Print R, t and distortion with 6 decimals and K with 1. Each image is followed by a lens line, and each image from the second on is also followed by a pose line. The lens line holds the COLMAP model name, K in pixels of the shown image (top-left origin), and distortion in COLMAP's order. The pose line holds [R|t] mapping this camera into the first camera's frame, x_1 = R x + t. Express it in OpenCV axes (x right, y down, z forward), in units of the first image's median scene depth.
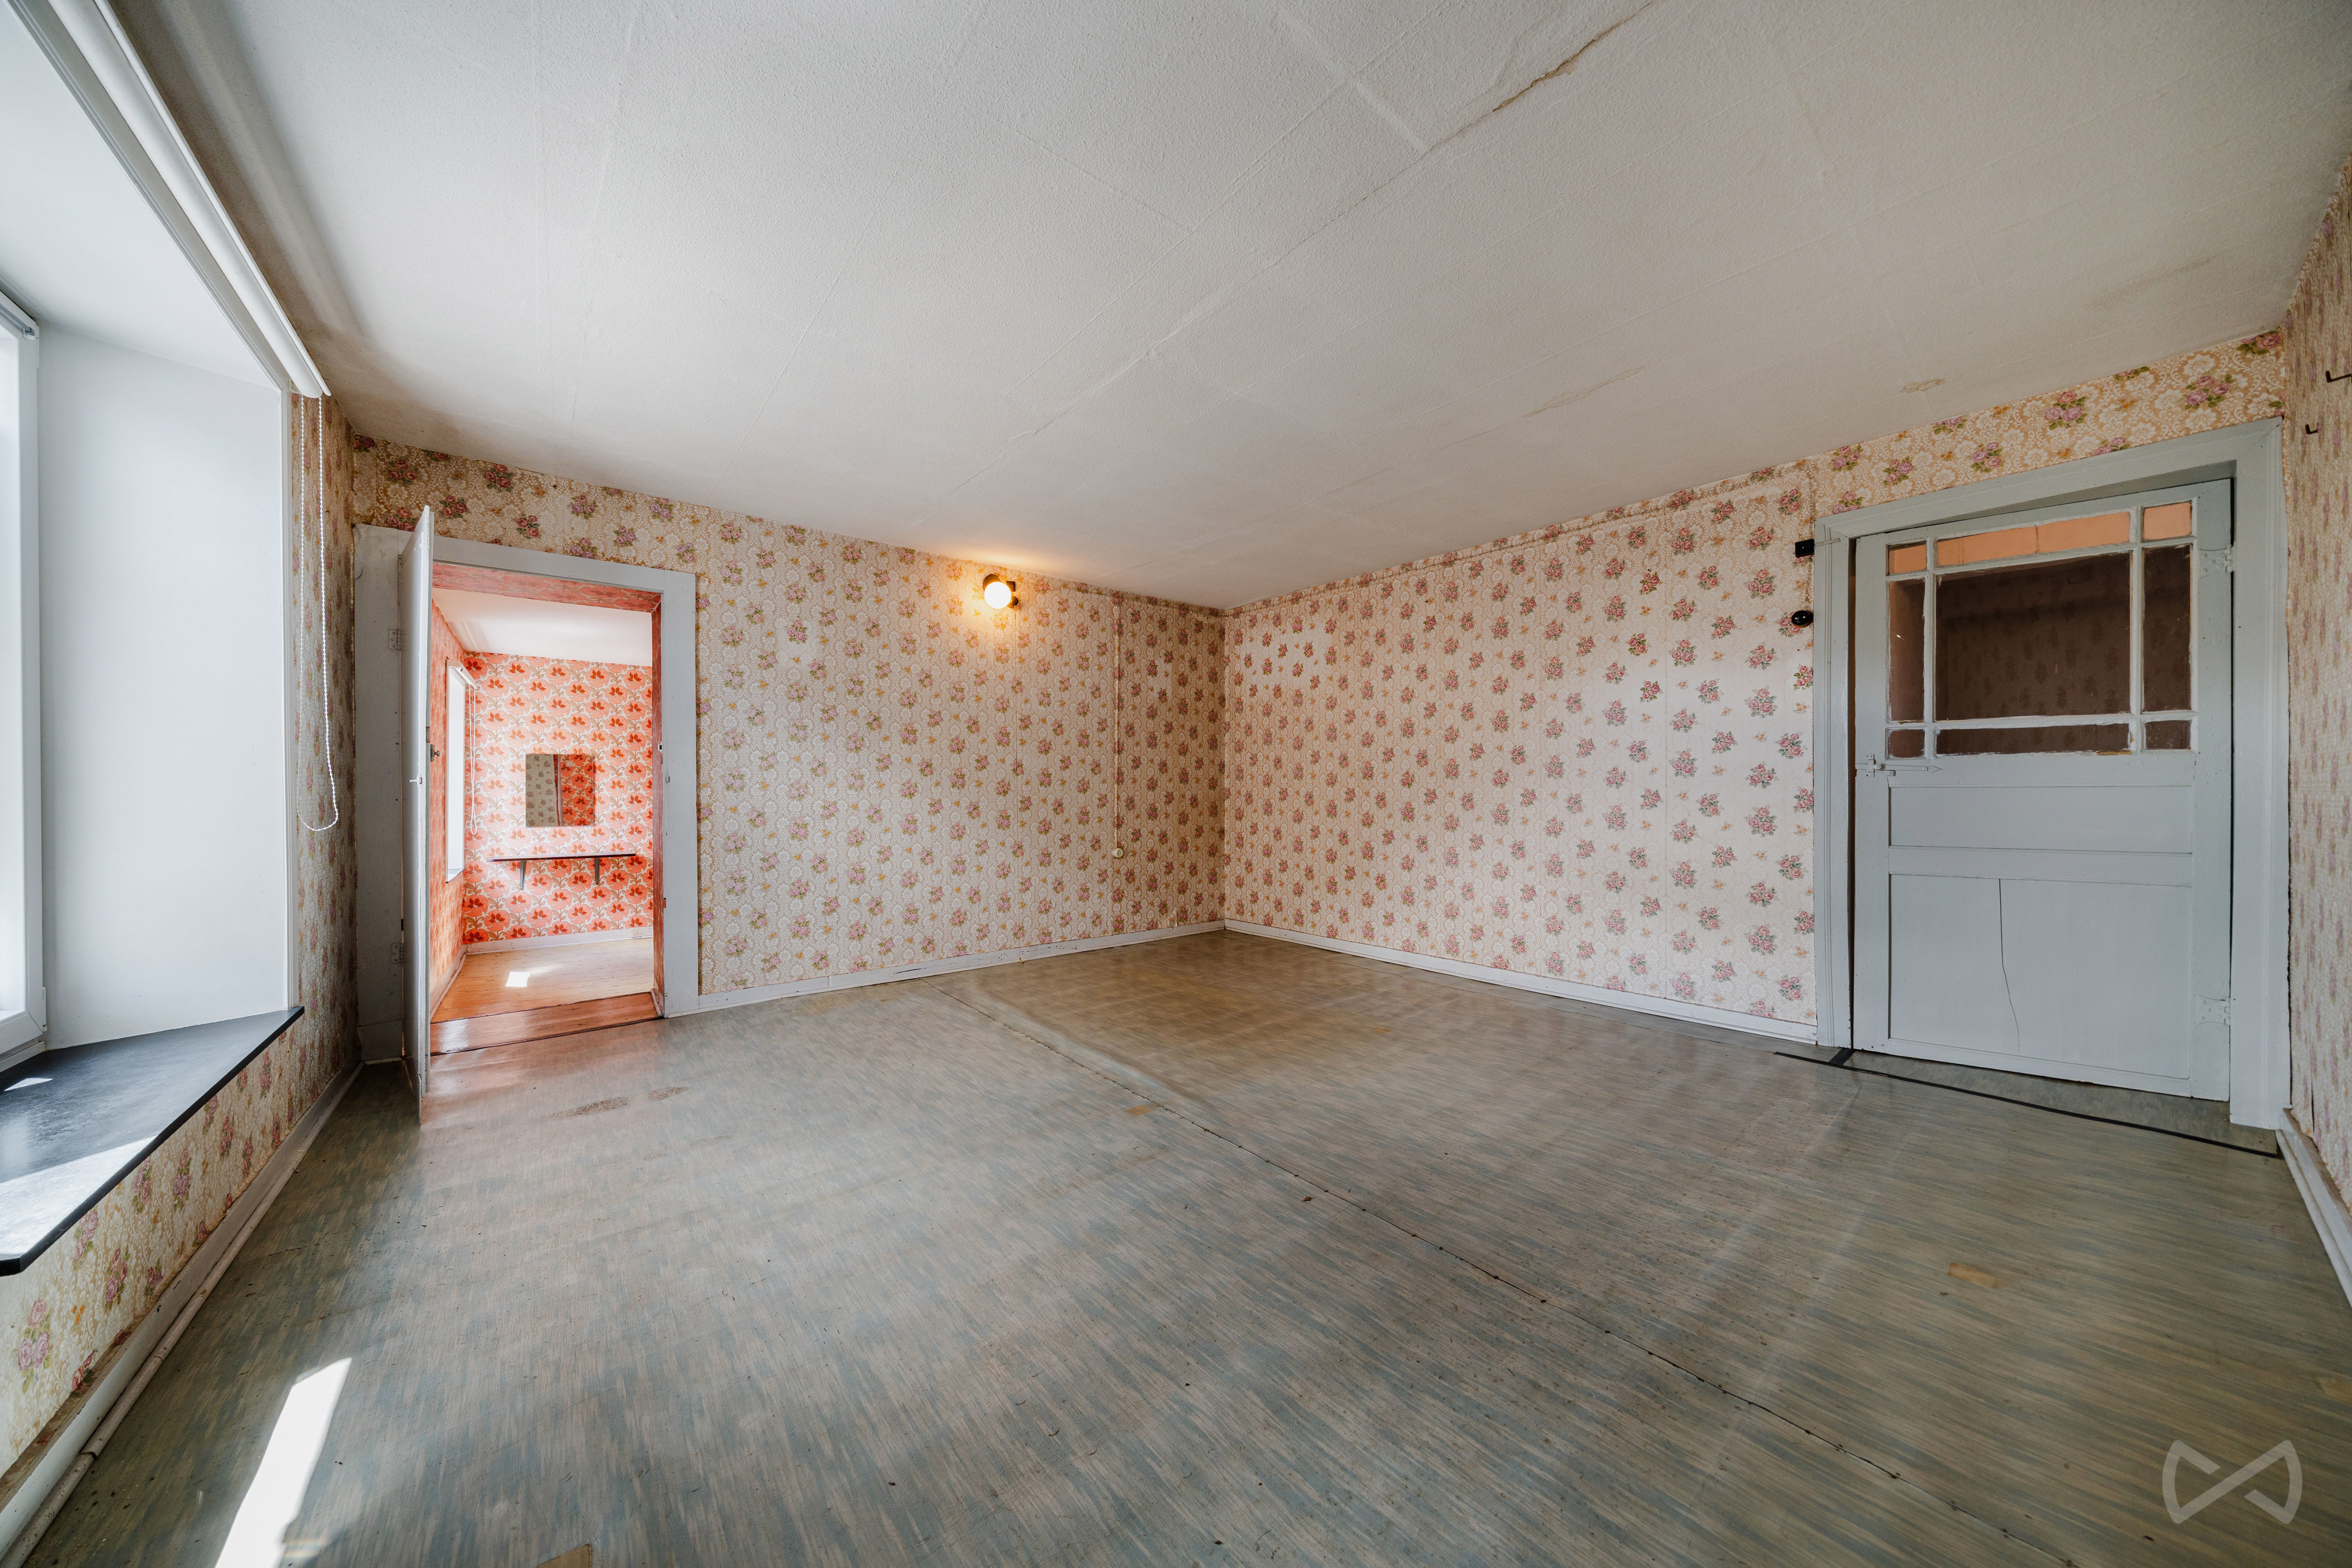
lens RADIAL K [[798.4, 0, 1167.4], [0, 798.4, 789.8], [0, 0, 1]] dist [-0.003071, -0.000207]
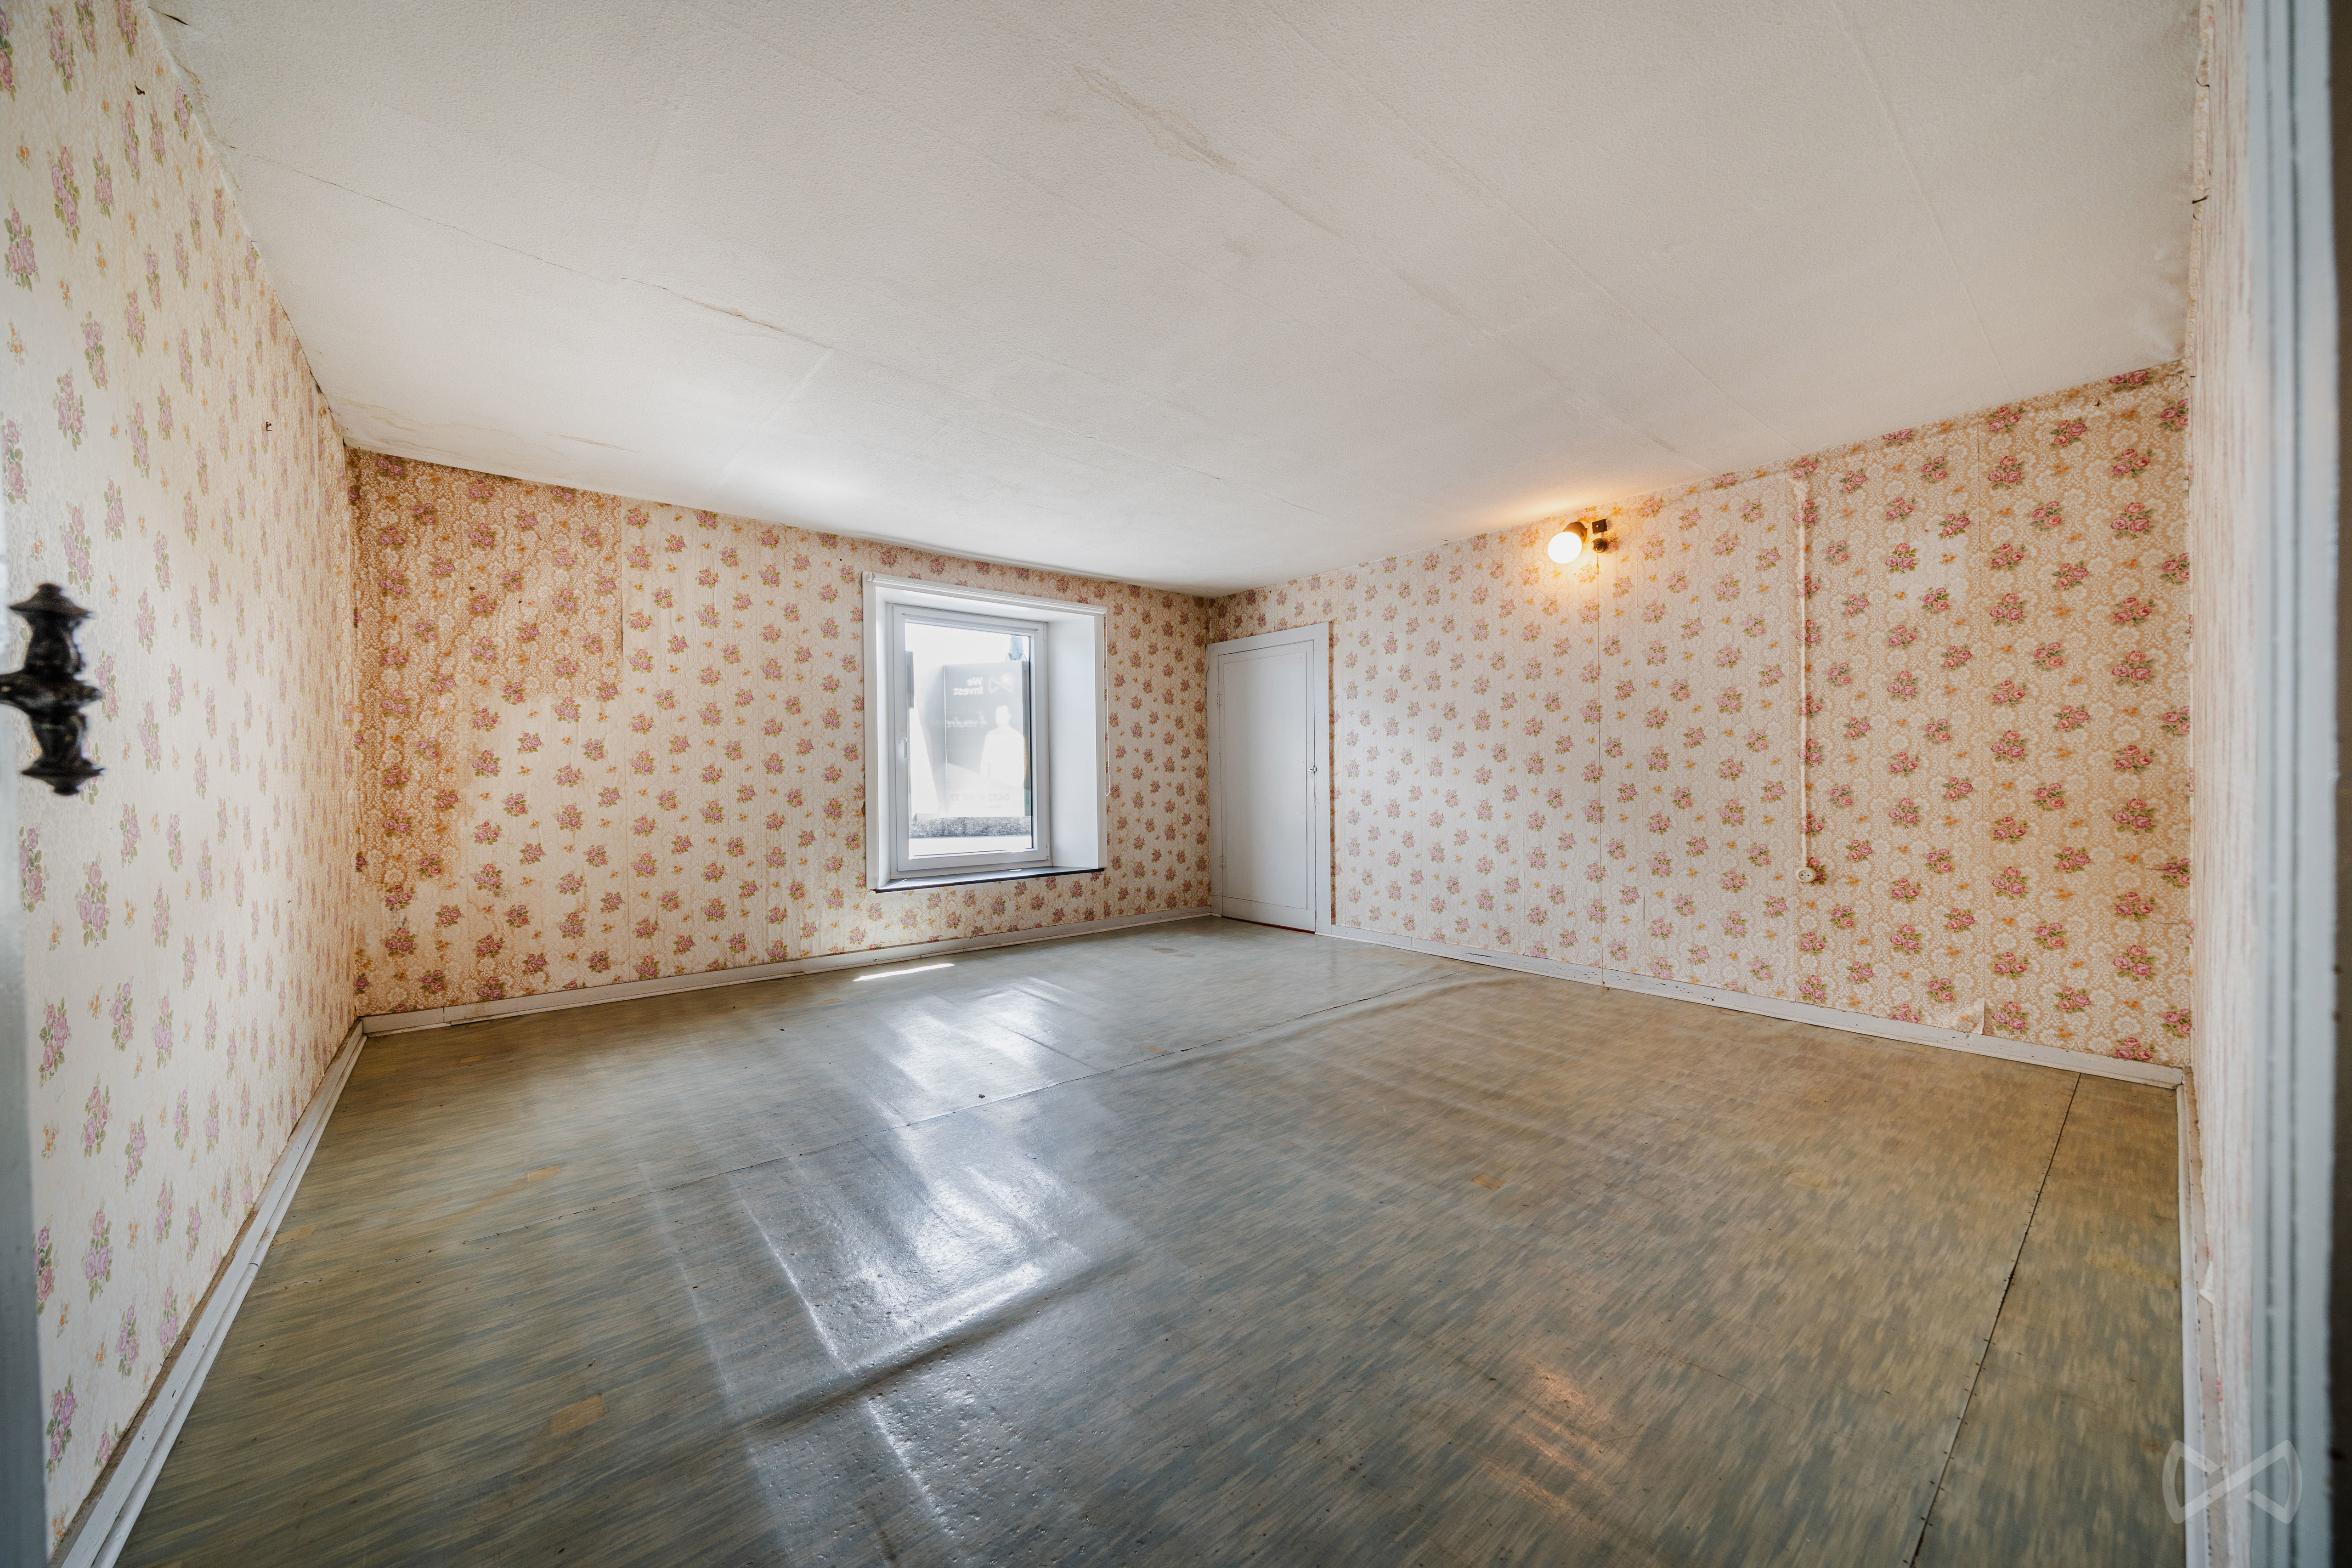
lens RADIAL K [[798.4, 0, 1165.3], [0, 798.4, 783.6], [0, 0, 1]] dist [-0.003071, -0.000207]
pose [[0.006506, 0.010281, -0.999926, 0.666366], [0.006827, 0.999923, 0.010325, -0.003201], [0.999956, -0.006893, 0.006435, 0.586333]]
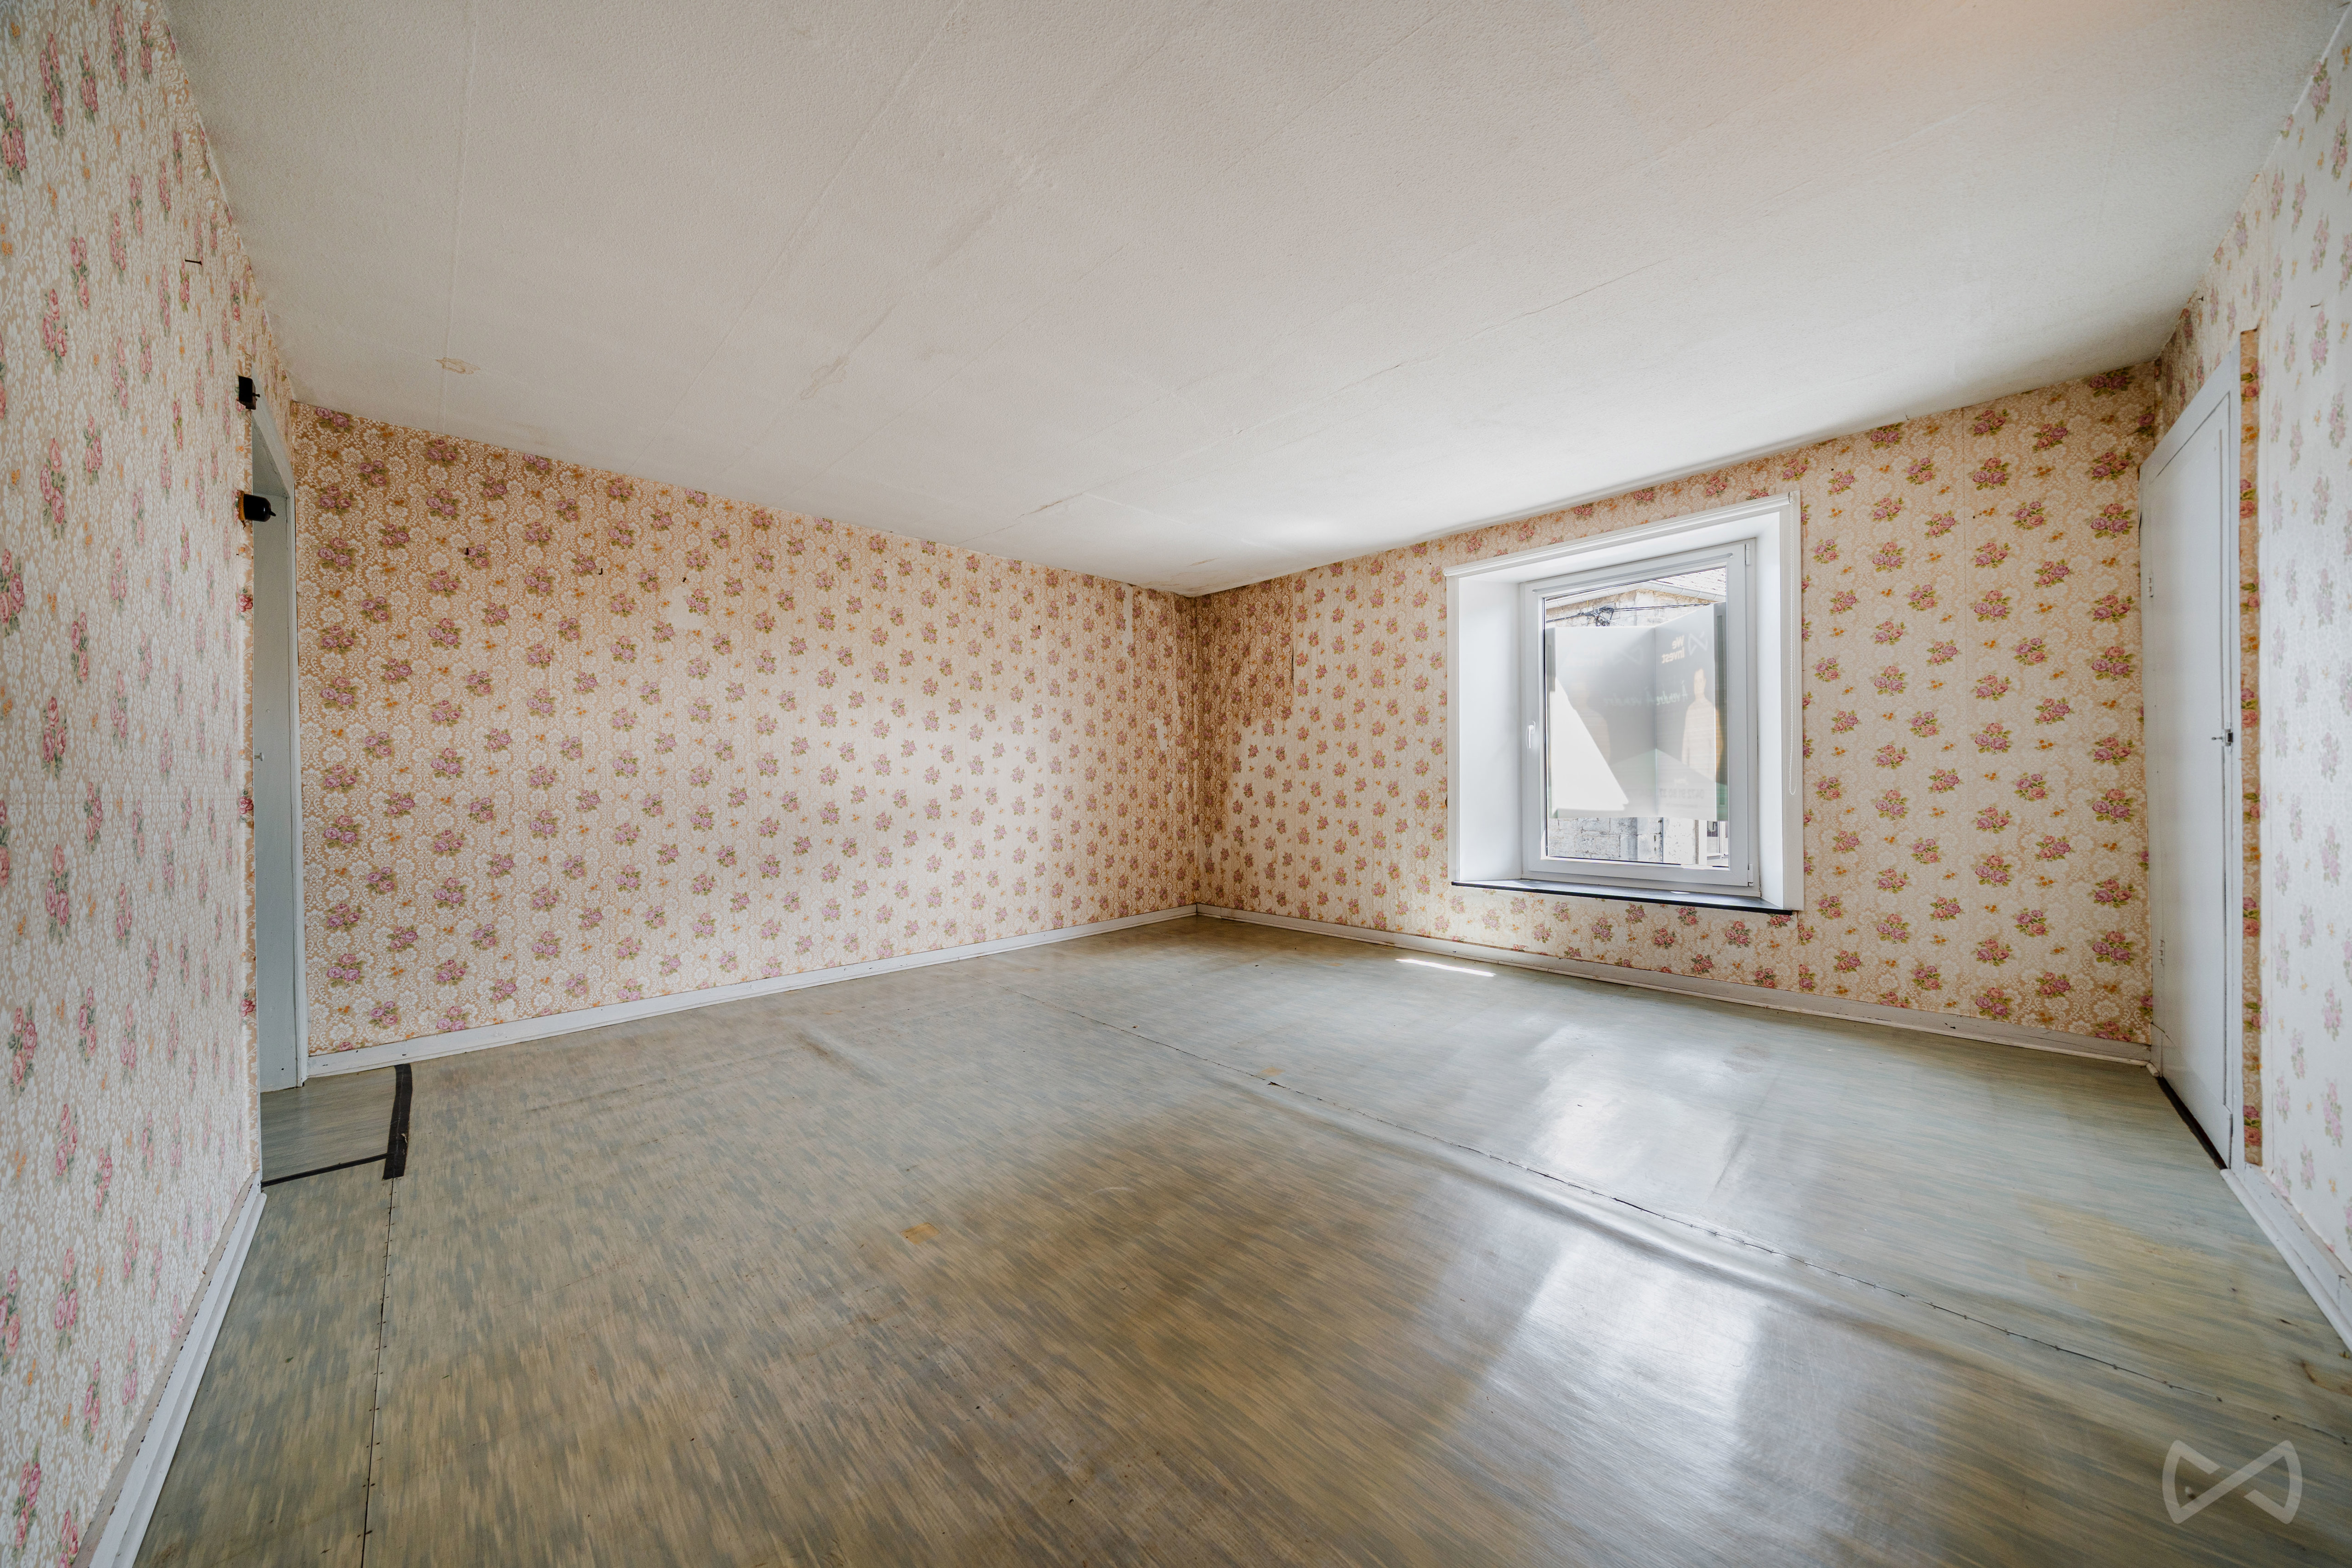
lens RADIAL K [[798.4, 0, 1169.6], [0, 798.4, 782.1], [0, 0, 1]] dist [-0.003071, -0.000207]
pose [[-0.995108, 0.016498, -0.097402, 0.116331], [0.016293, 0.999863, 0.002903, 0.003170], [0.097437, 0.001302, -0.995241, 1.194969]]
